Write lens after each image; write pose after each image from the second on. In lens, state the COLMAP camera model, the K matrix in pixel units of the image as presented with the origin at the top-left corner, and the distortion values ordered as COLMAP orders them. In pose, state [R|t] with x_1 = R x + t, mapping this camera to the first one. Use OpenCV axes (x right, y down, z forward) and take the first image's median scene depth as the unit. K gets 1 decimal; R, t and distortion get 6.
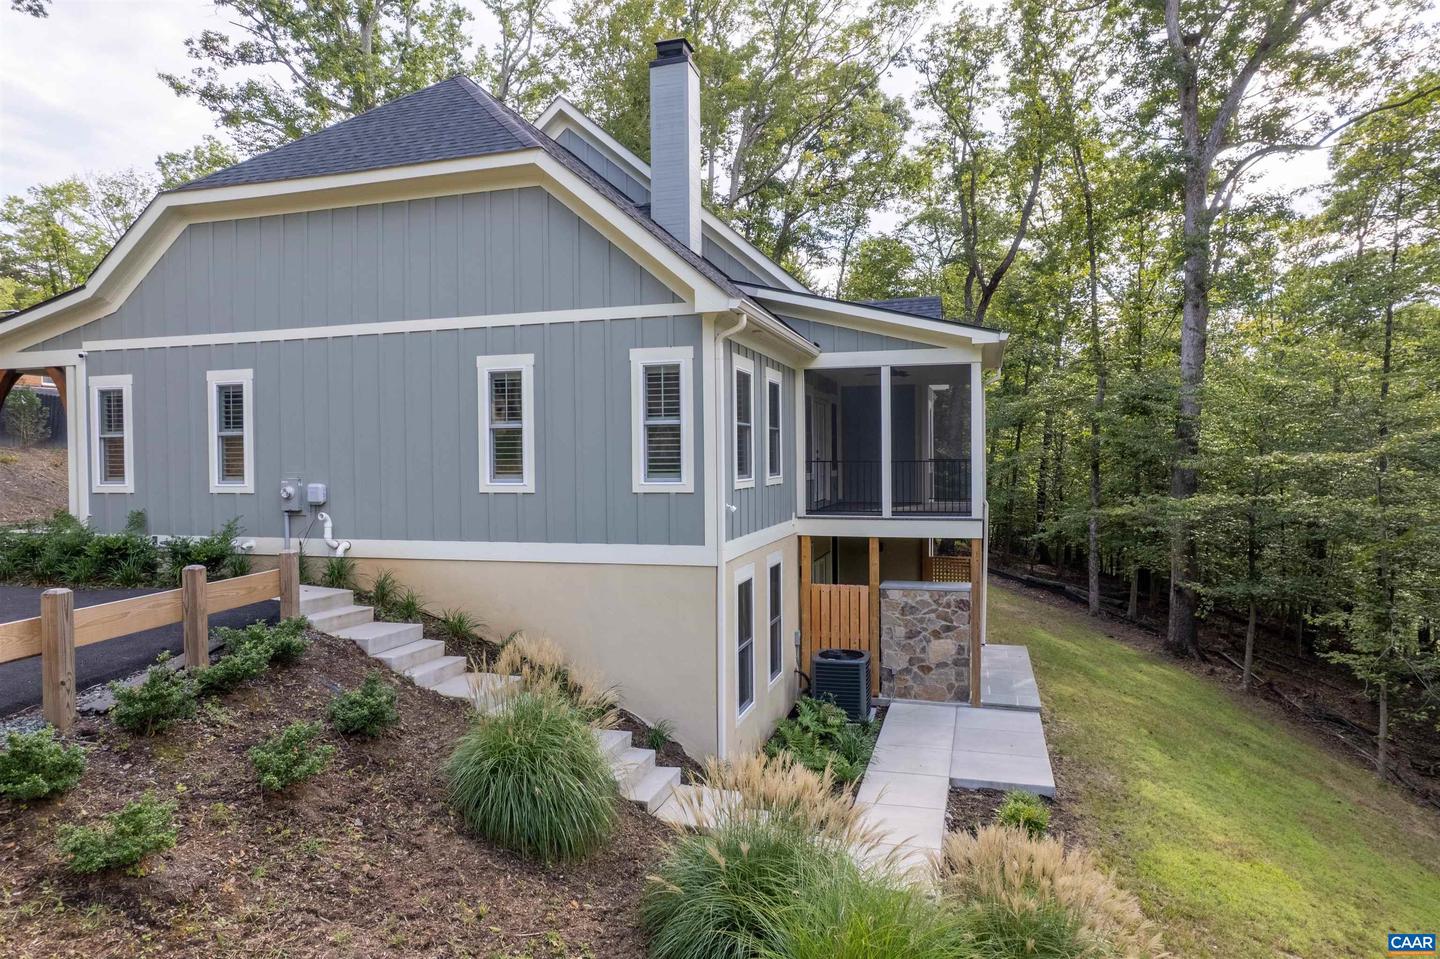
lens RADIAL K [[926.7, 0, 717.0], [0, 926.7, 473.8], [0, 0, 1]] dist [-0.033535, 0.007015]
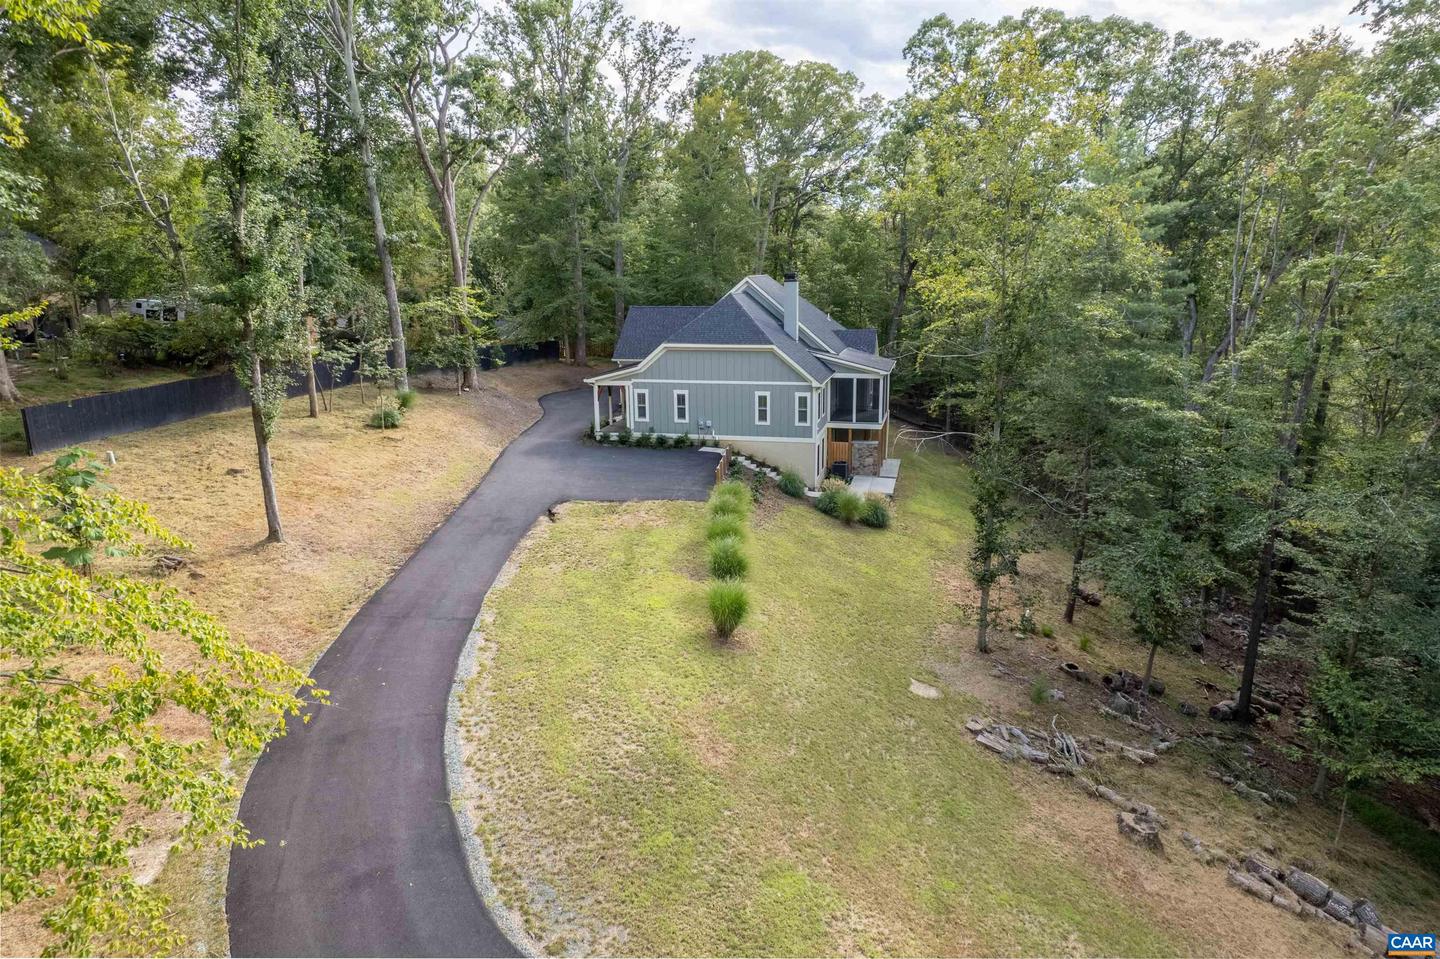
lens RADIAL K [[926.7, 0, 723.3], [0, 926.7, 479.9], [0, 0, 1]] dist [-0.033535, 0.007015]
pose [[0.999032, -0.012671, 0.042131, -0.540276], [0.003519, 0.977571, 0.210577, -0.567711], [-0.043854, -0.210225, 0.976669, -2.859829]]
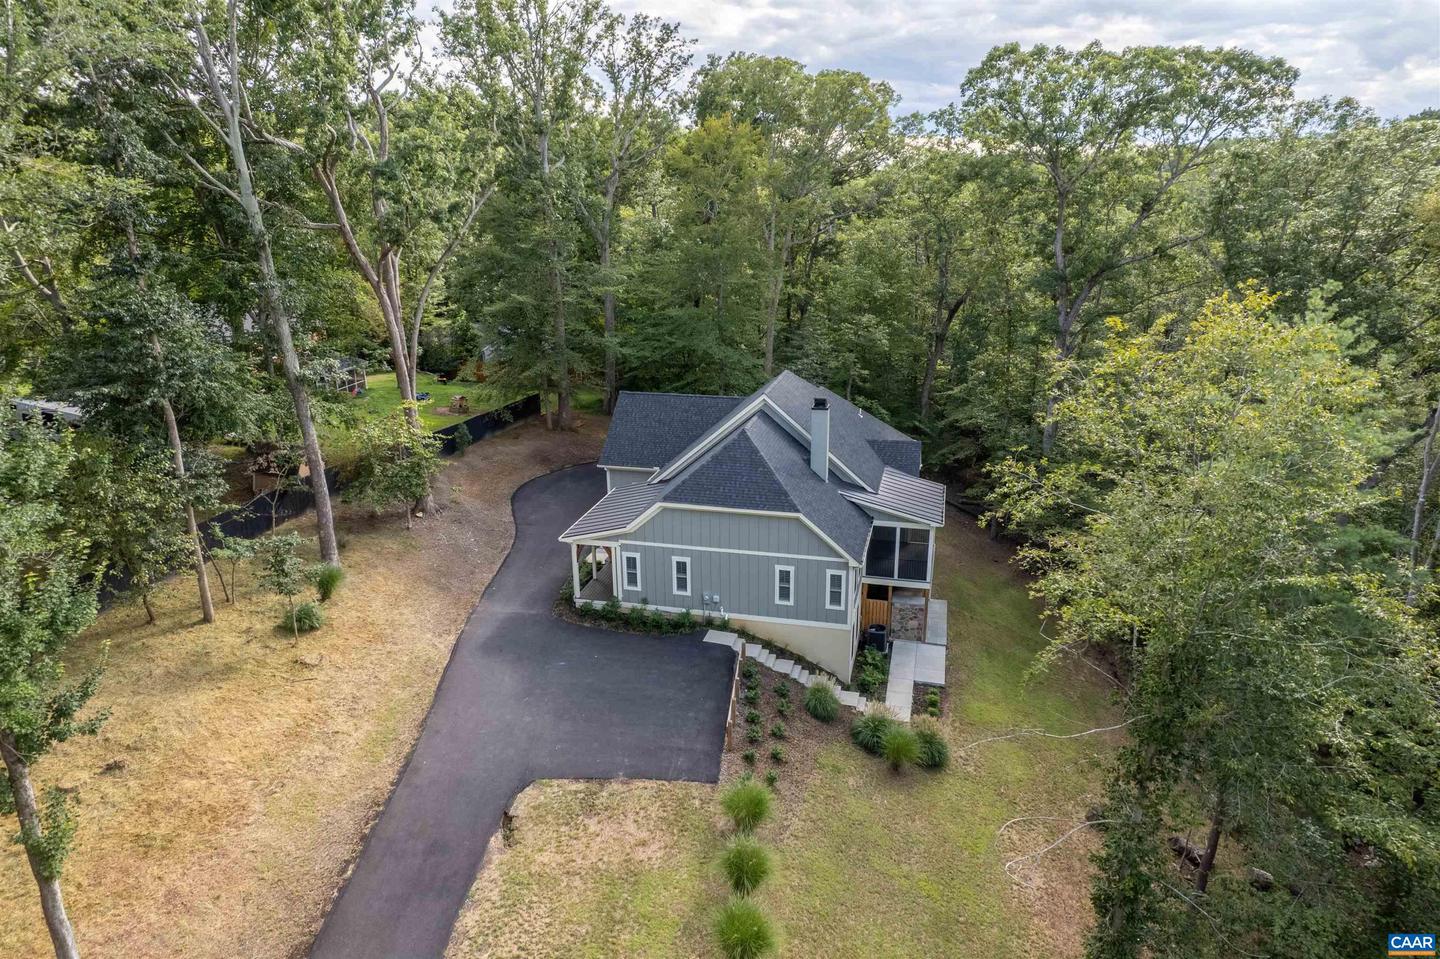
lens RADIAL K [[926.7, 0, 725.9], [0, 926.7, 481.3], [0, 0, 1]] dist [-0.033535, 0.007015]
pose [[0.998952, -0.011949, 0.044180, -0.534142], [-0.001298, 0.957534, 0.288318, -1.247530], [-0.045749, -0.288073, 0.956515, -1.853007]]
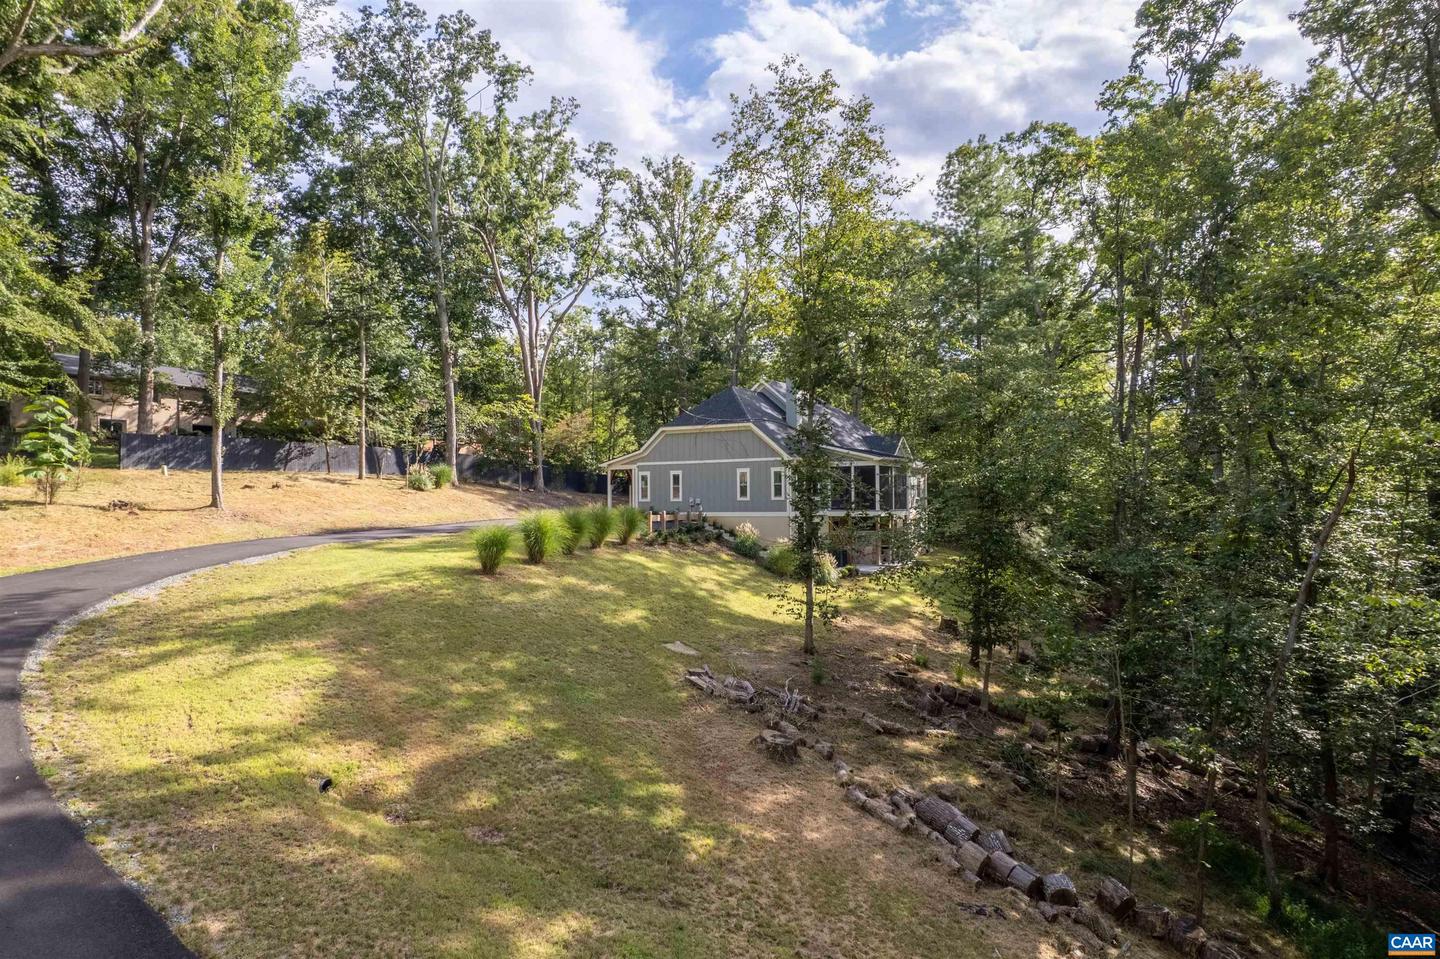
lens RADIAL K [[926.7, 0, 725.9], [0, 926.7, 481.6], [0, 0, 1]] dist [-0.033535, 0.007015]
pose [[0.967697, -0.002112, -0.252109, 0.722785], [-0.008964, 0.999044, -0.042776, 0.108999], [0.251958, 0.043654, 0.966753, -2.950188]]
